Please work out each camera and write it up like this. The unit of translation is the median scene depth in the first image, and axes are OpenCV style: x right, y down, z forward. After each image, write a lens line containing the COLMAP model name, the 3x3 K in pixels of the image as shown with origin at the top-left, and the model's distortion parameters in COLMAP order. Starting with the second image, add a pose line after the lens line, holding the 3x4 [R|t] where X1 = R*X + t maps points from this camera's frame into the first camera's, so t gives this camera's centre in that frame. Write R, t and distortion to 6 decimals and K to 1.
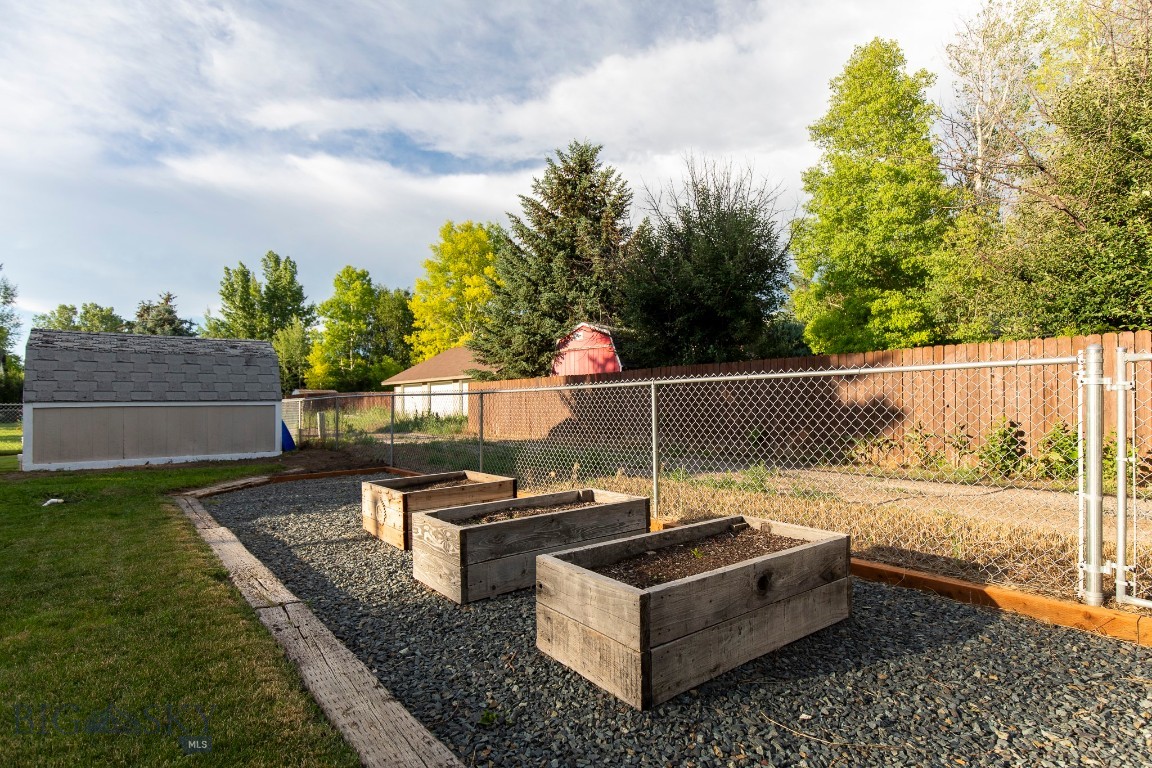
lens RADIAL K [[577.0, 0, 589.9], [0, 577.0, 403.4], [0, 0, 1]] dist [0.000447, 0.000108]
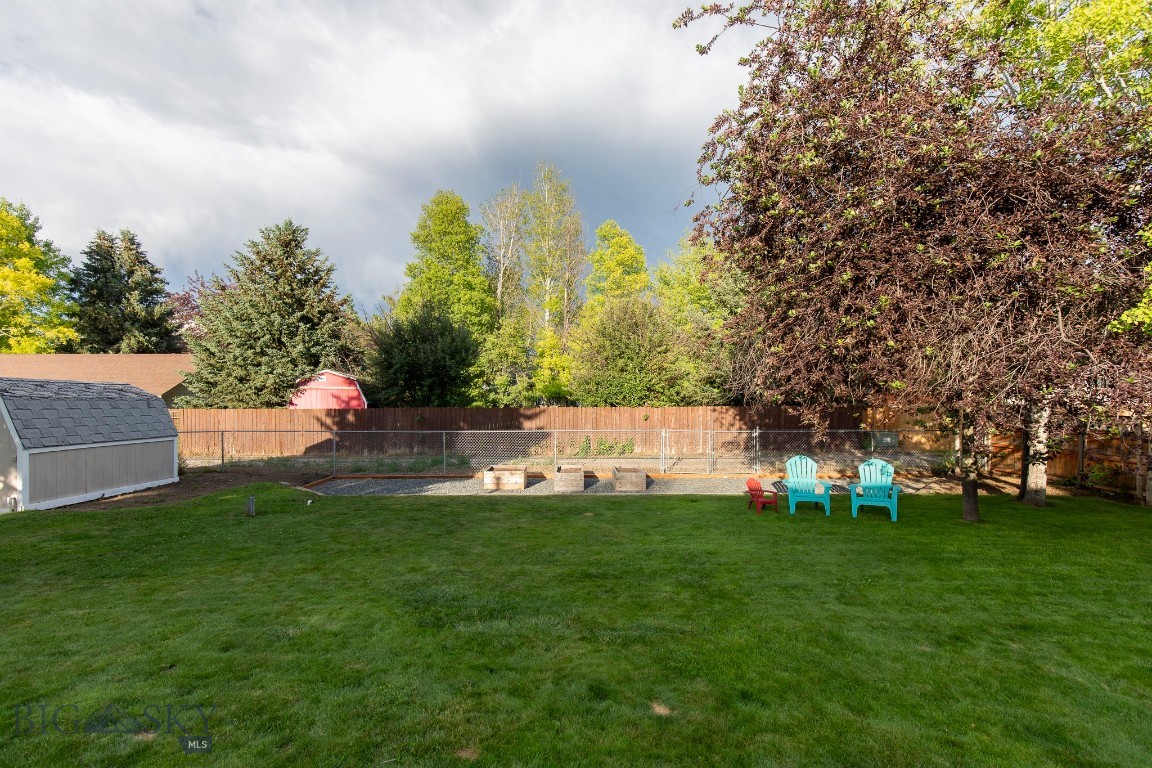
lens RADIAL K [[531.1, 0, 561.8], [0, 531.1, 405.9], [0, 0, 1]] dist [0.009428, -0.000056]
pose [[0.631201, 0.009108, 0.775566, -0.641339], [-0.006172, 0.999958, -0.006721, -0.047294], [-0.775595, -0.000544, 0.631231, -0.242163]]
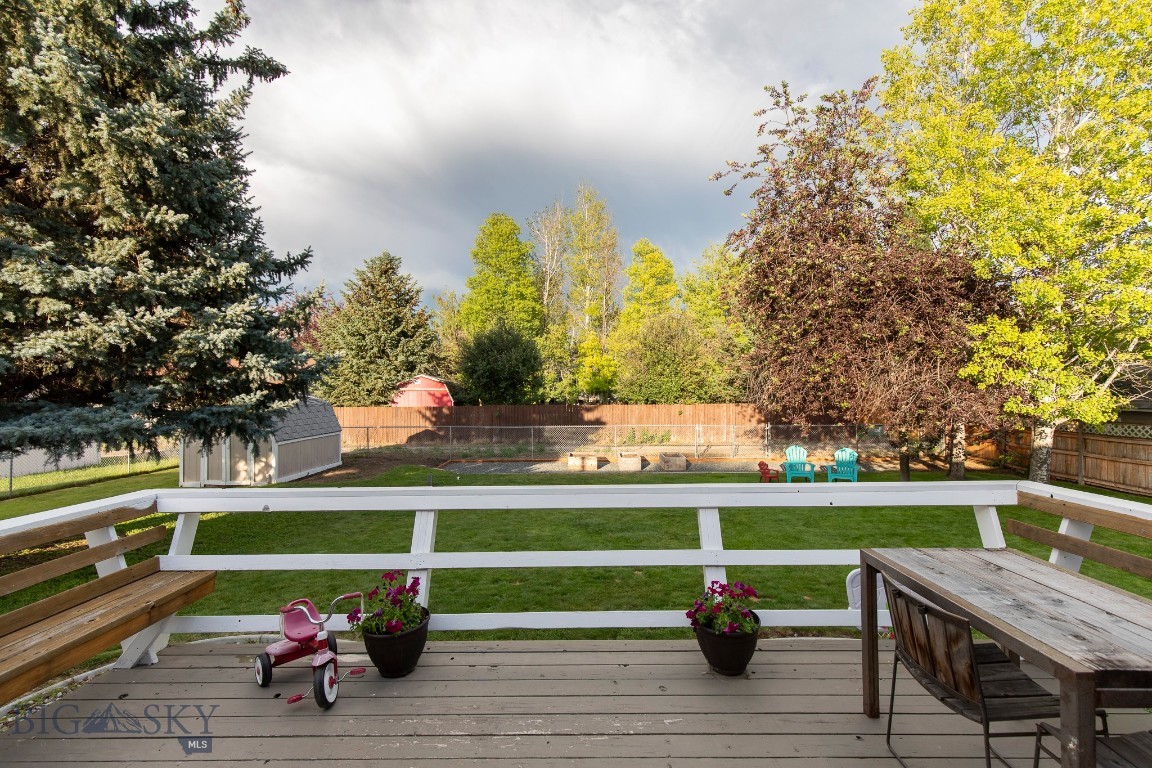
lens RADIAL K [[522.7, 0, 579.7], [0, 522.7, 391.8], [0, 0, 1]] dist [0.001690, 0.000138]
pose [[0.638463, 0.007861, 0.769612, -0.899810], [-0.003233, 0.999966, -0.007532, -0.078245], [-0.769646, 0.002321, 0.638467, -0.350753]]
